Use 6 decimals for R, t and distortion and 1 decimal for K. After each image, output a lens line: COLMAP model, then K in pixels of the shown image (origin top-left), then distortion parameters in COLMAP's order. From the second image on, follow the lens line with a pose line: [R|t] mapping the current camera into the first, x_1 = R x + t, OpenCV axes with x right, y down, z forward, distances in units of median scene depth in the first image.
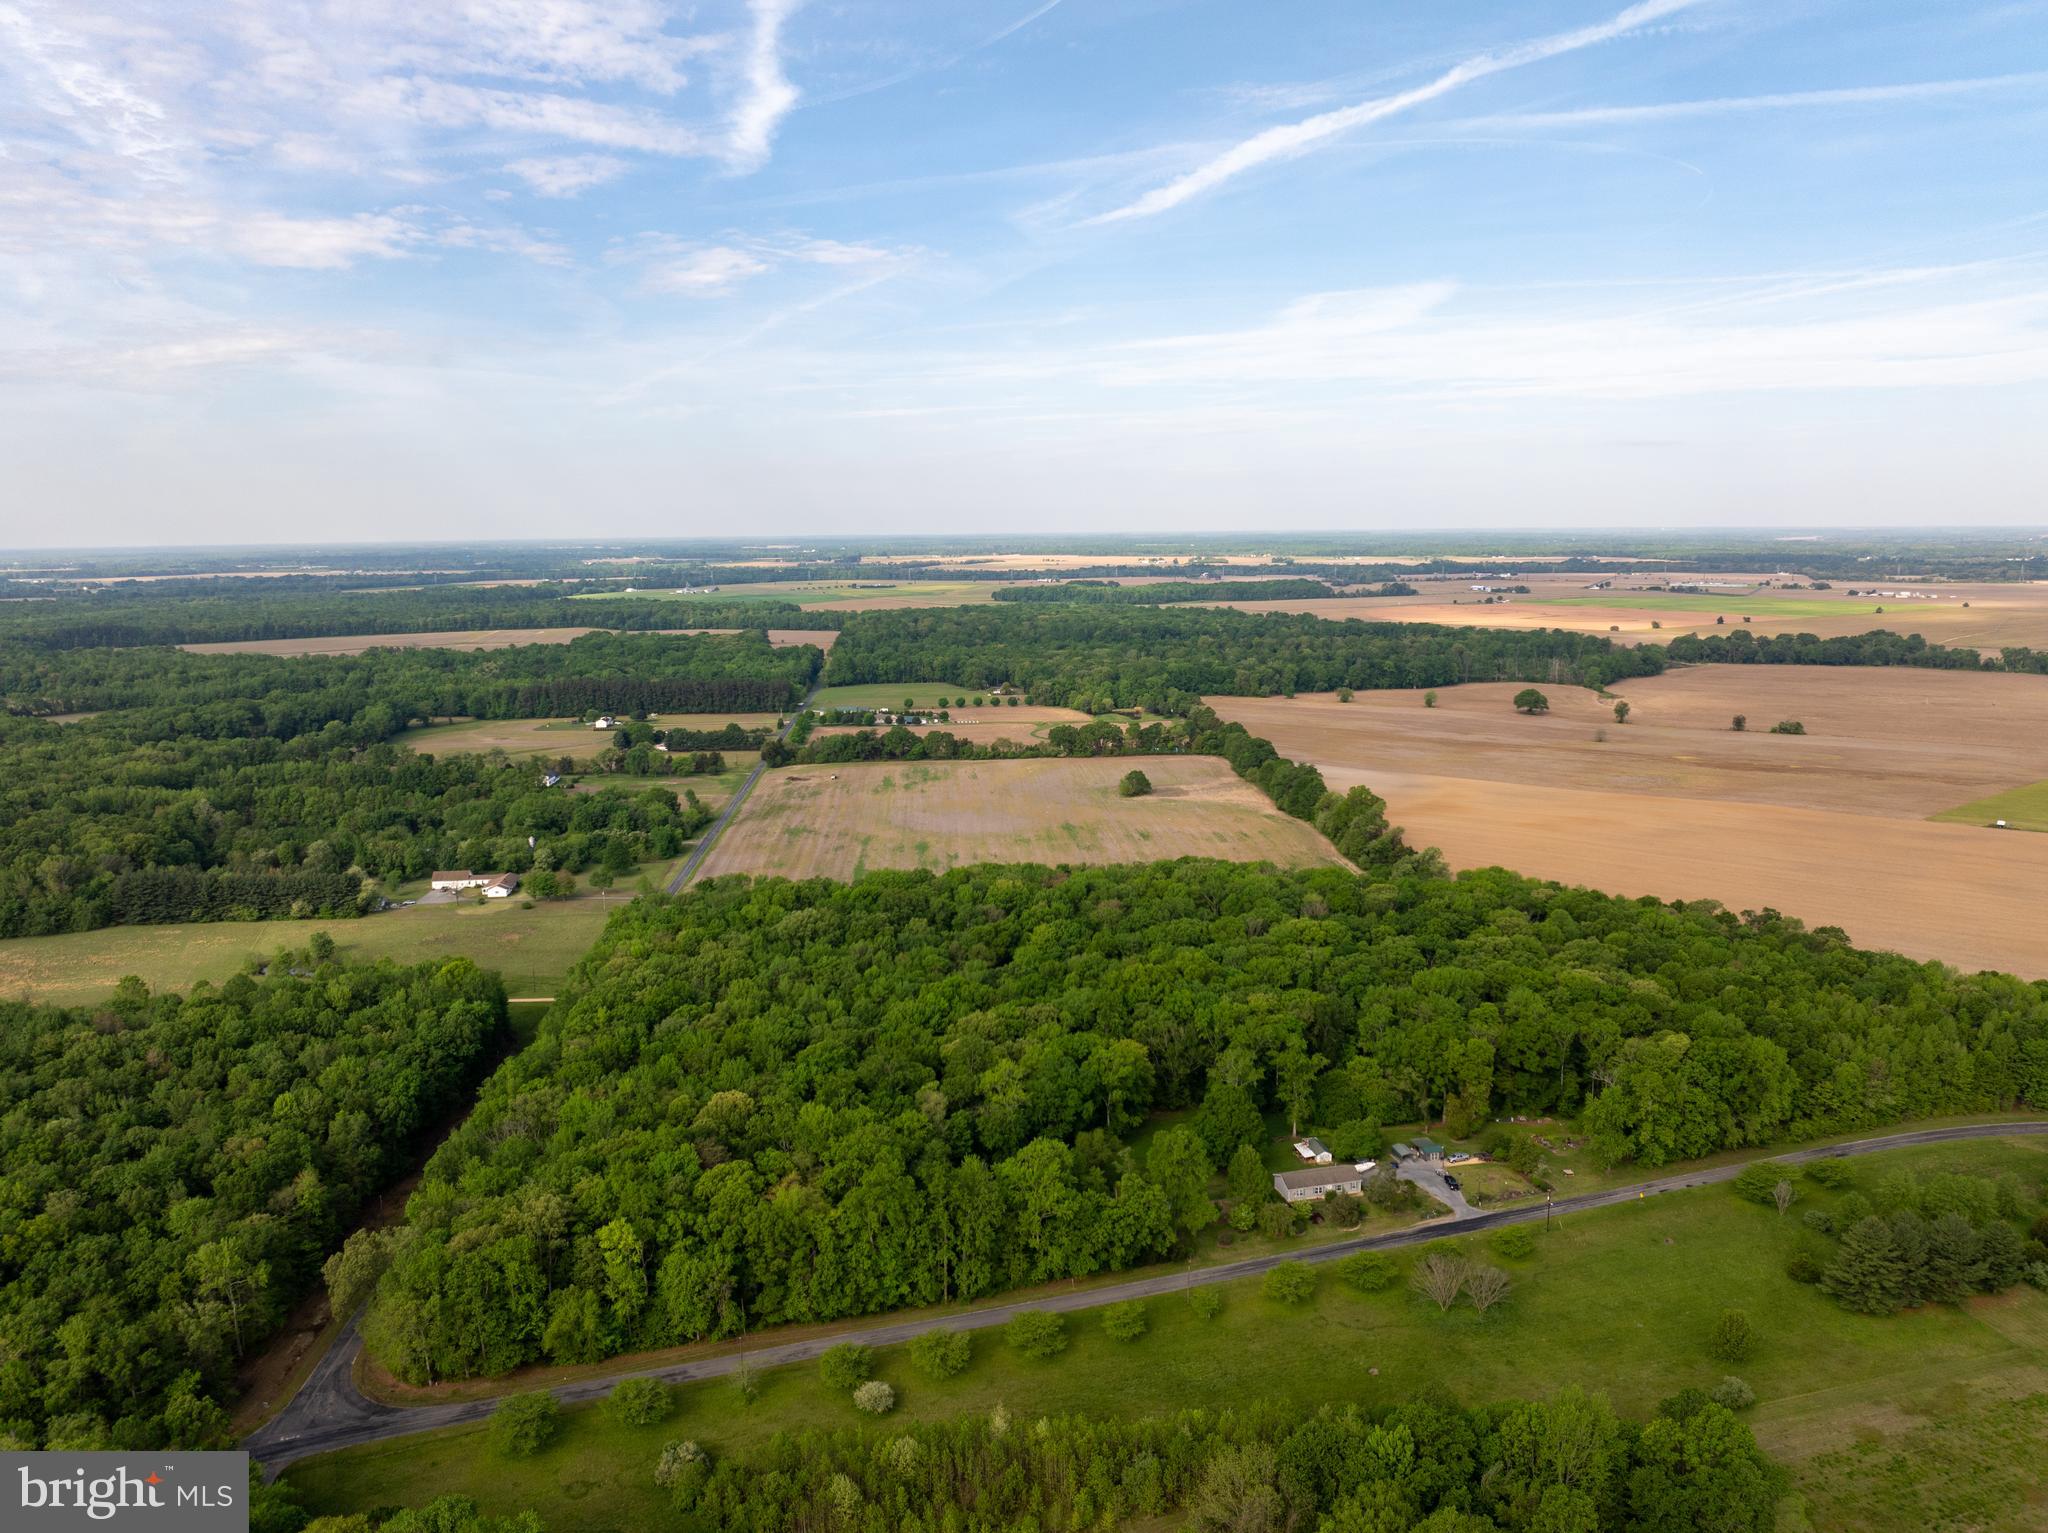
lens RADIAL K [[1420.5, 0, 1069.2], [0, 1420.5, 619.4], [0, 0, 1]] dist [-0.039938, 0.003945]
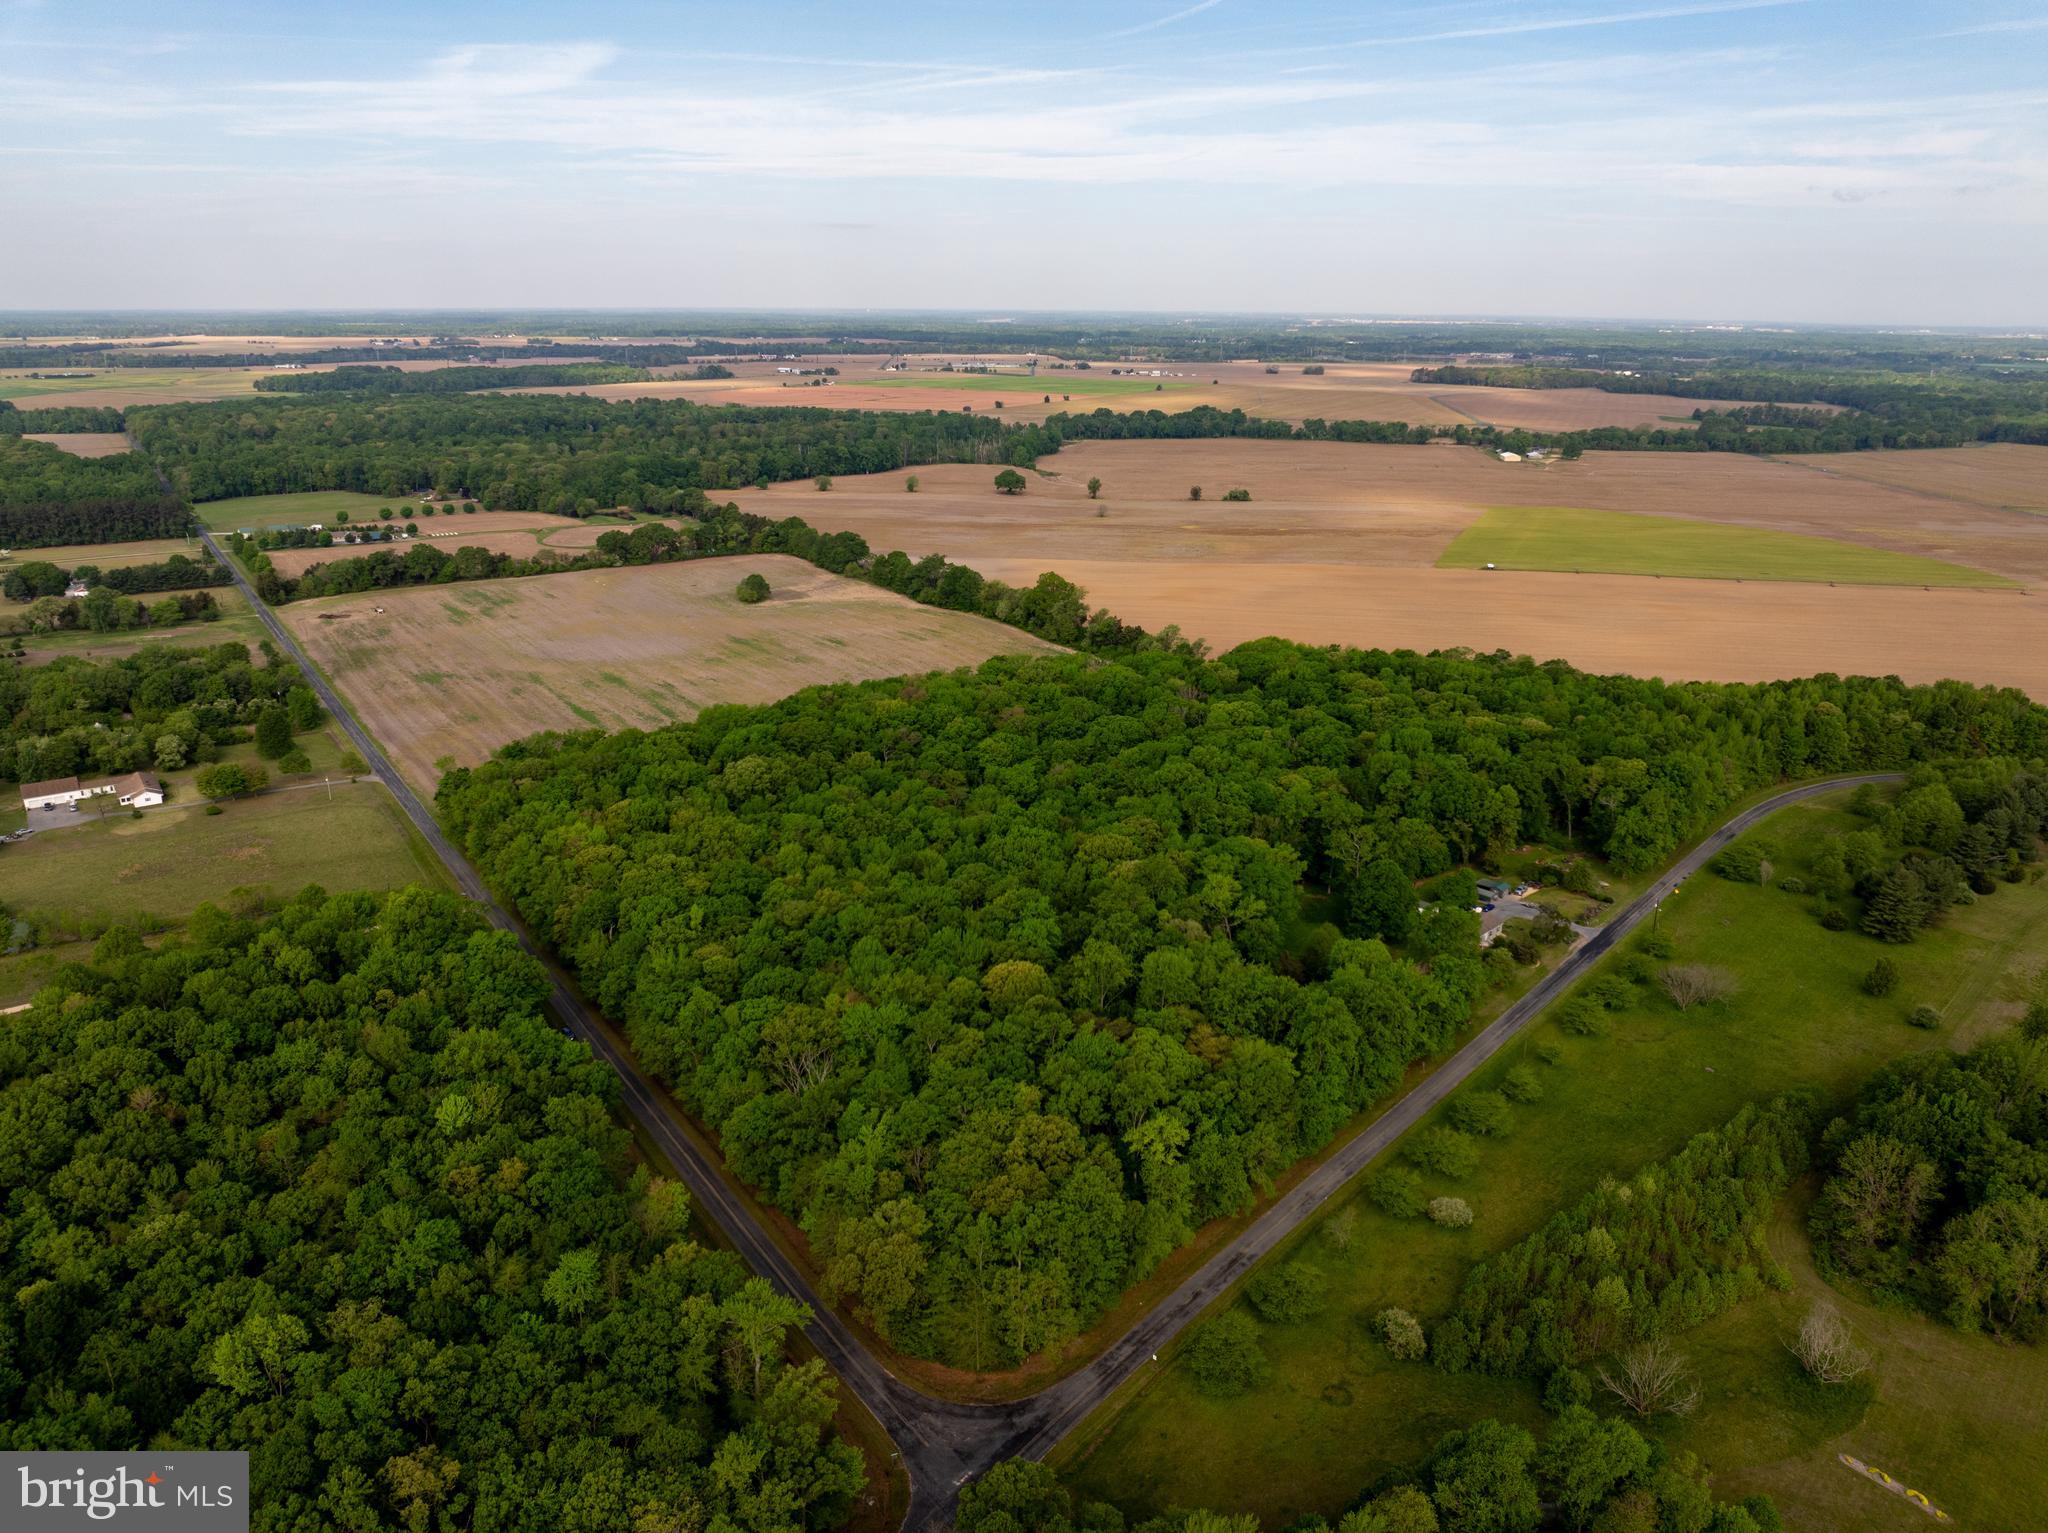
lens RADIAL K [[1459.8, 0, 1033.3], [0, 1459.8, 554.2], [0, 0, 1]] dist [-0.037427, 0.002258]
pose [[0.870658, -0.067751, 0.487201, -0.157822], [0.016930, 0.994010, 0.107974, -0.003585], [-0.491598, -0.085760, 0.866589, 0.056465]]
